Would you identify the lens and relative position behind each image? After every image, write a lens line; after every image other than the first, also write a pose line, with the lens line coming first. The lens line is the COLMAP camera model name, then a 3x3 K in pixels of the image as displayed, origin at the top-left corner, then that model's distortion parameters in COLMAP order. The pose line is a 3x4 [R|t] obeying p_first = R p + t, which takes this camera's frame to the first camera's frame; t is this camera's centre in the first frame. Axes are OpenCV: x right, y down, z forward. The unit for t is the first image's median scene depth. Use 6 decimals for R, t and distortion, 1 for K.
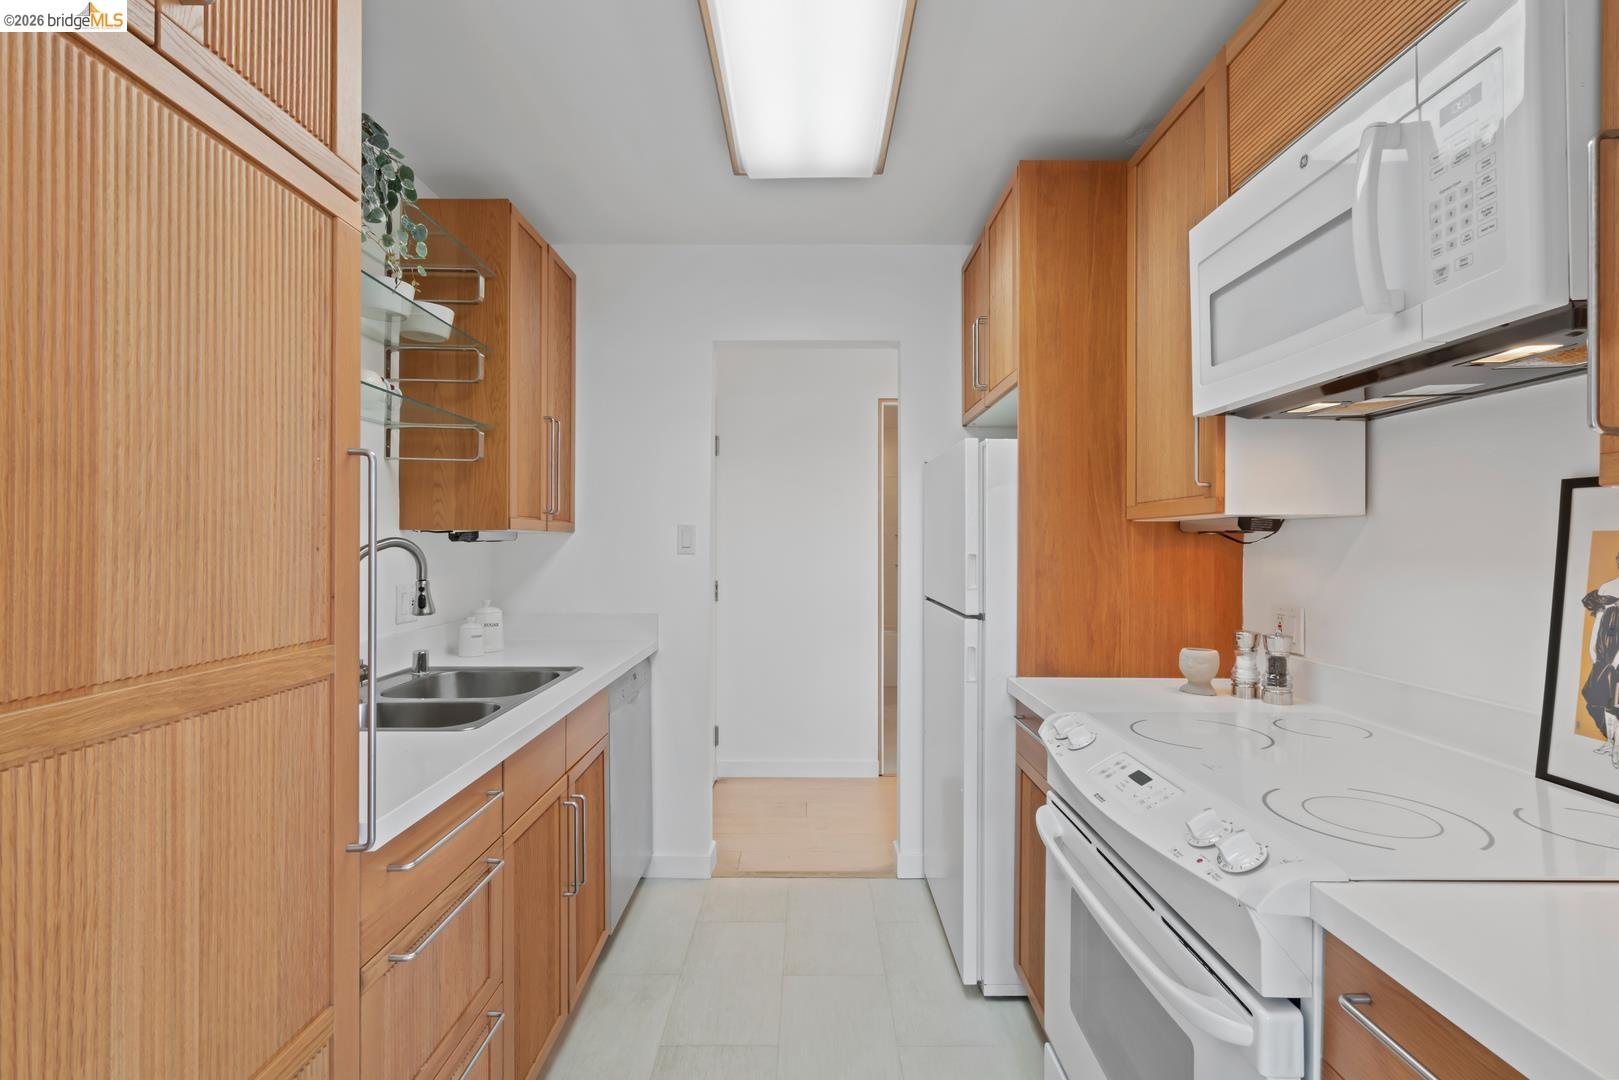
lens RADIAL K [[741.6, 0, 804.5], [0, 741.6, 542.2], [0, 0, 1]] dist [-0.009957, 0.004493]
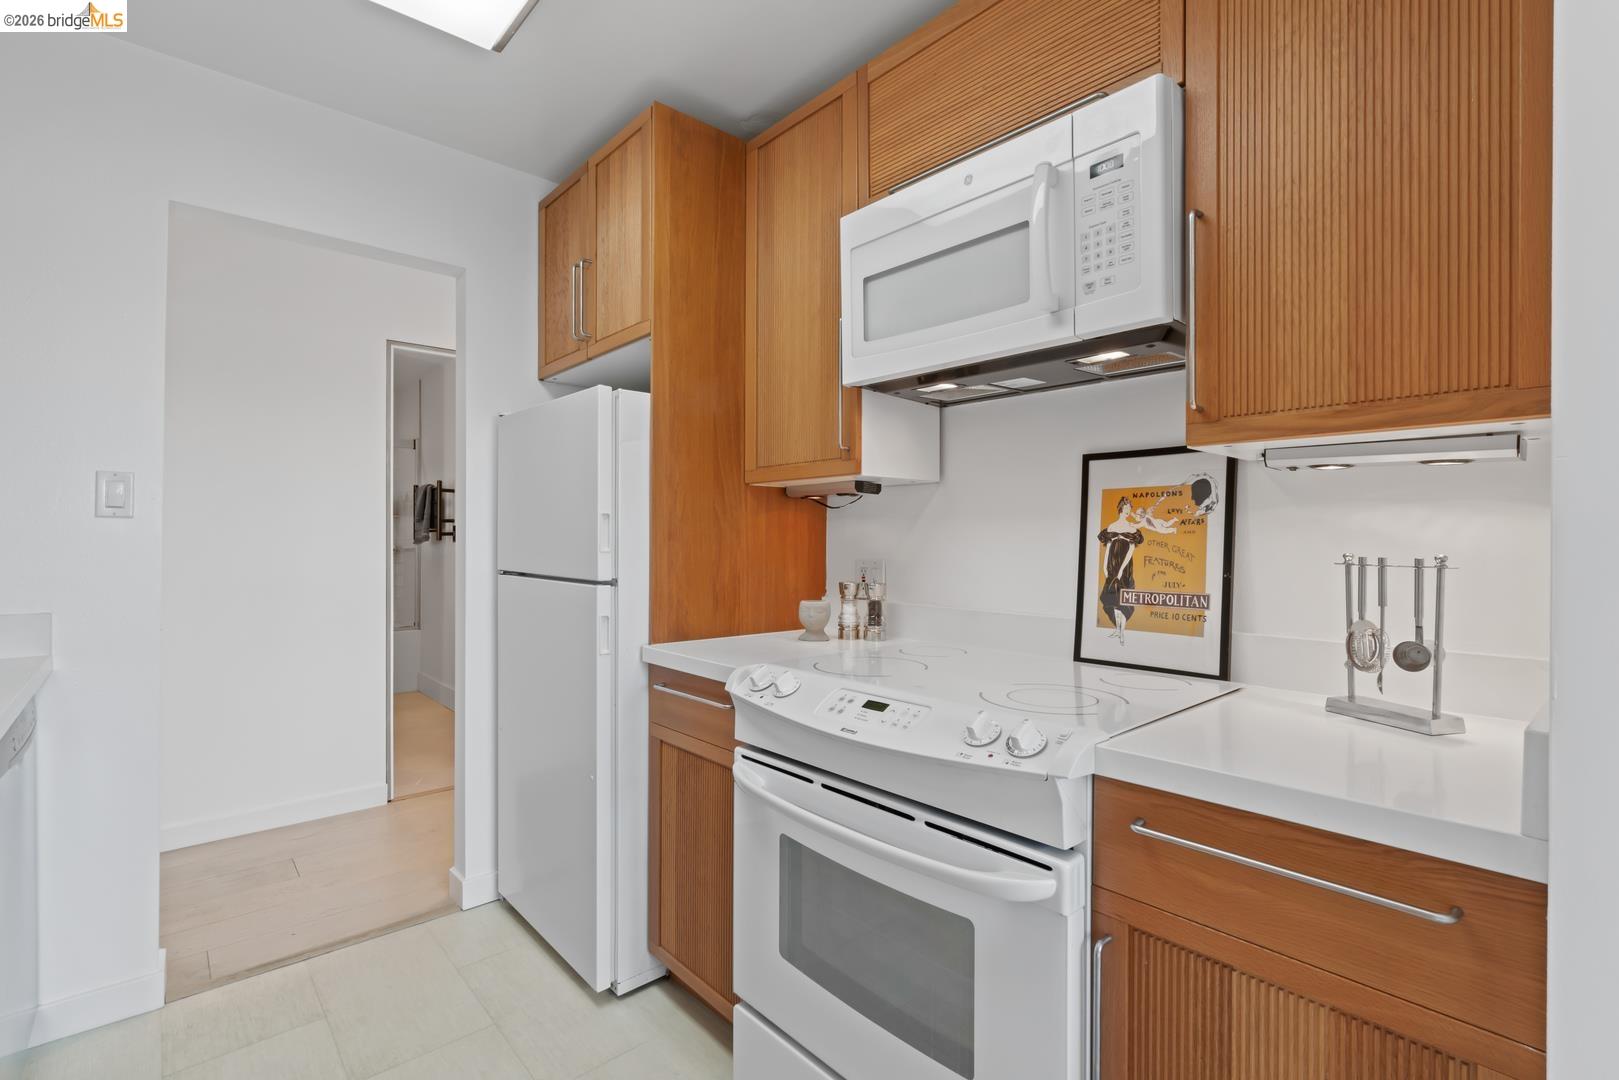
lens RADIAL K [[741.6, 0, 819.6], [0, 741.6, 536.2], [0, 0, 1]] dist [-0.009957, 0.004493]
pose [[0.736921, 0.001329, 0.675978, -0.232571], [-0.001316, 0.999999, -0.000531, 0.052223], [-0.675978, -0.000498, 0.736922, 0.185929]]
